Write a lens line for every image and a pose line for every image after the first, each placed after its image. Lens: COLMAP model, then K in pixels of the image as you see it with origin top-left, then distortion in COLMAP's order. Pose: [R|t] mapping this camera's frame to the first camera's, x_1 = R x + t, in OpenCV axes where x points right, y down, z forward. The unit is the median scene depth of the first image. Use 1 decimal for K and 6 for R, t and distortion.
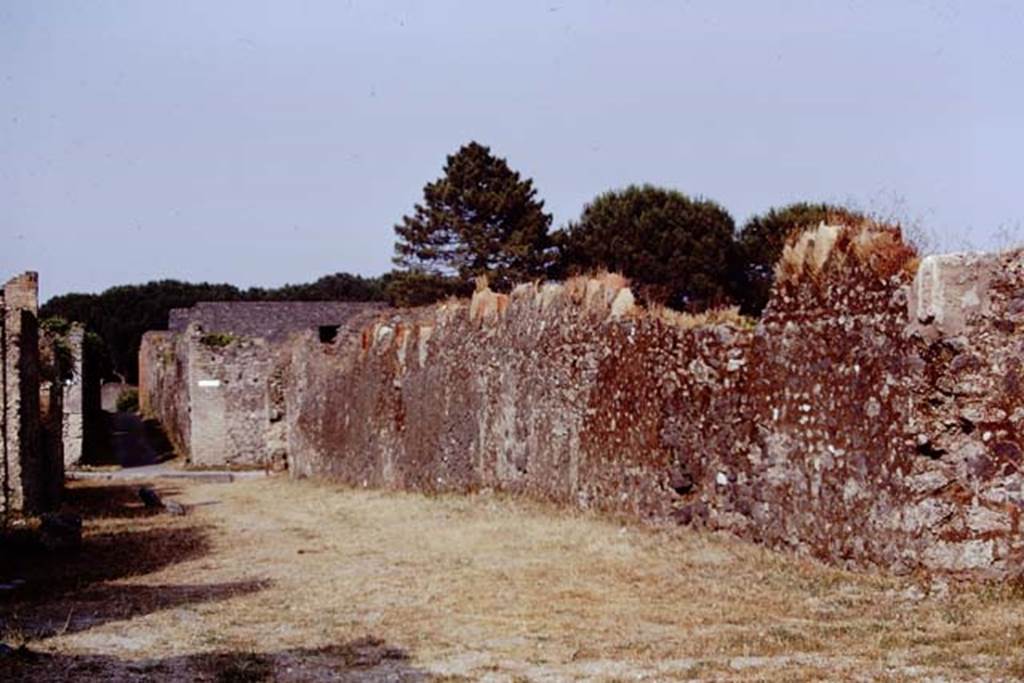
lens RADIAL K [[1550.1, 0, 512.0], [0, 1550.1, 341.5], [0, 0, 1]] dist [-0.284846, 0.247567]
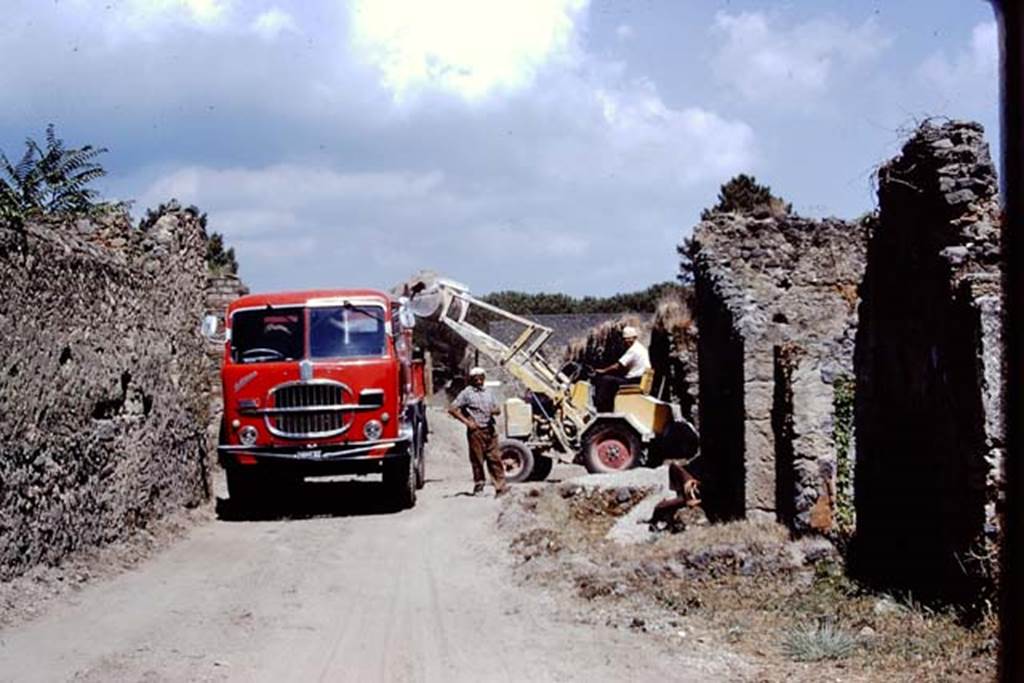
lens RADIAL K [[1527.2, 0, 512.0], [0, 1527.2, 341.5], [0, 0, 1]] dist [-0.308967, 0.381822]
pose [[0.973341, -0.016127, -0.228796, 0.117642], [0.015842, 0.999870, -0.003083, -0.004179], [0.228816, -0.000623, 0.973470, -0.263273]]
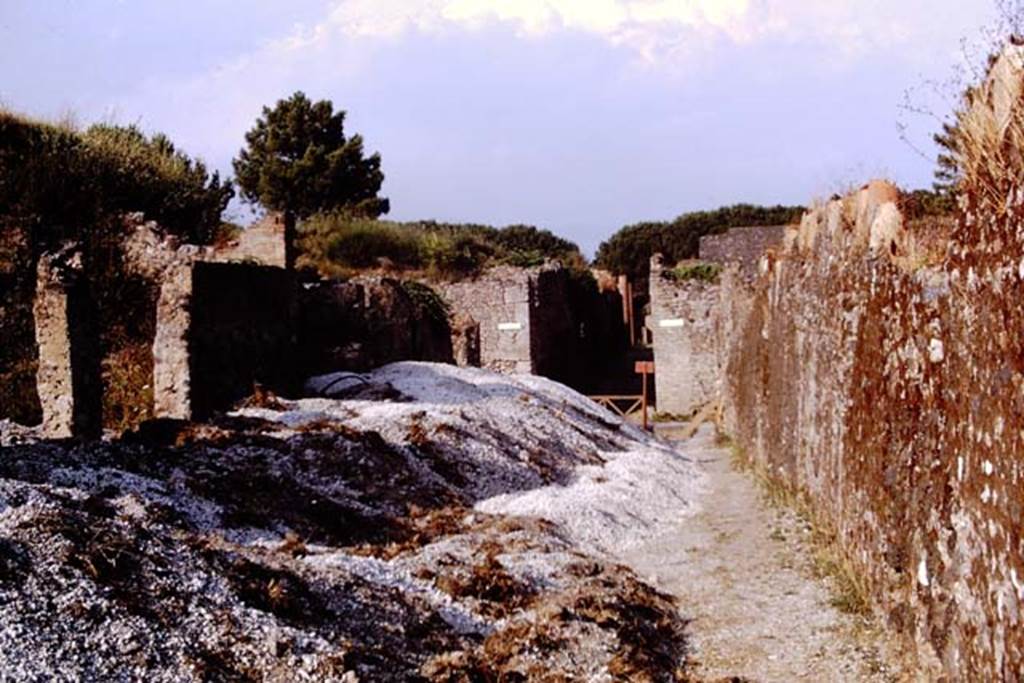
lens RADIAL K [[1550.1, 0, 512.0], [0, 1550.1, 341.5], [0, 0, 1]] dist [-0.284846, 0.247567]
pose [[0.924340, -0.019410, -0.381076, 0.056616], [0.038678, 0.998327, 0.042968, -0.003818], [0.379604, -0.054457, 0.923545, 0.141773]]
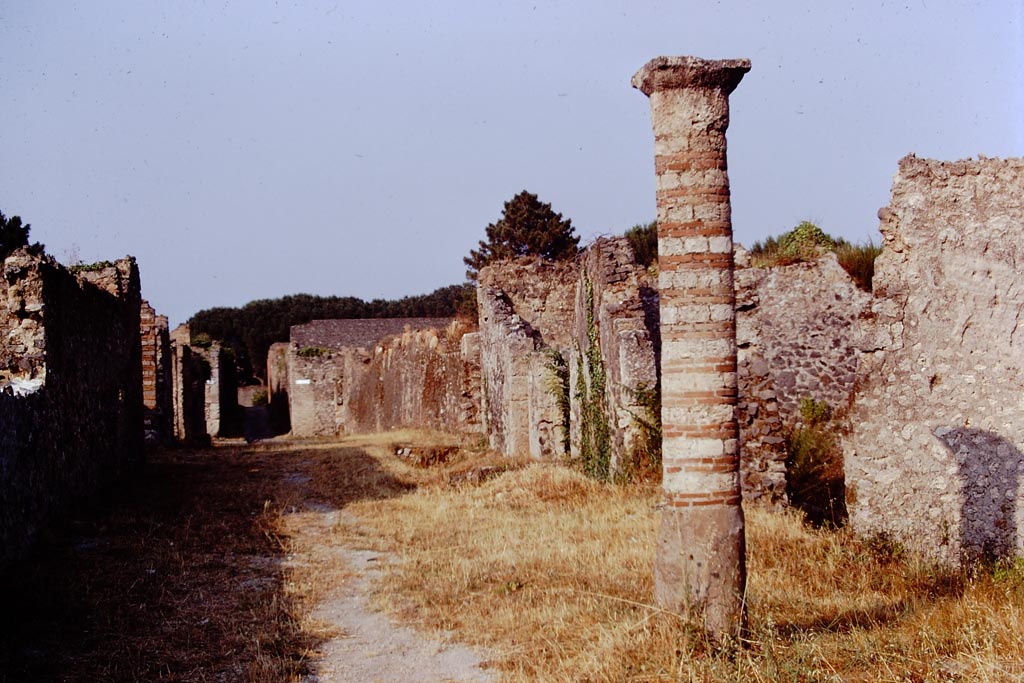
lens RADIAL K [[1527.2, 0, 512.0], [0, 1527.2, 341.5], [0, 0, 1]] dist [-0.308967, 0.381822]
pose [[0.995749, -0.015220, -0.090845, 0.141392], [0.015191, 0.999884, -0.001008, -0.007659], [0.090849, -0.000377, 0.995865, -0.459976]]
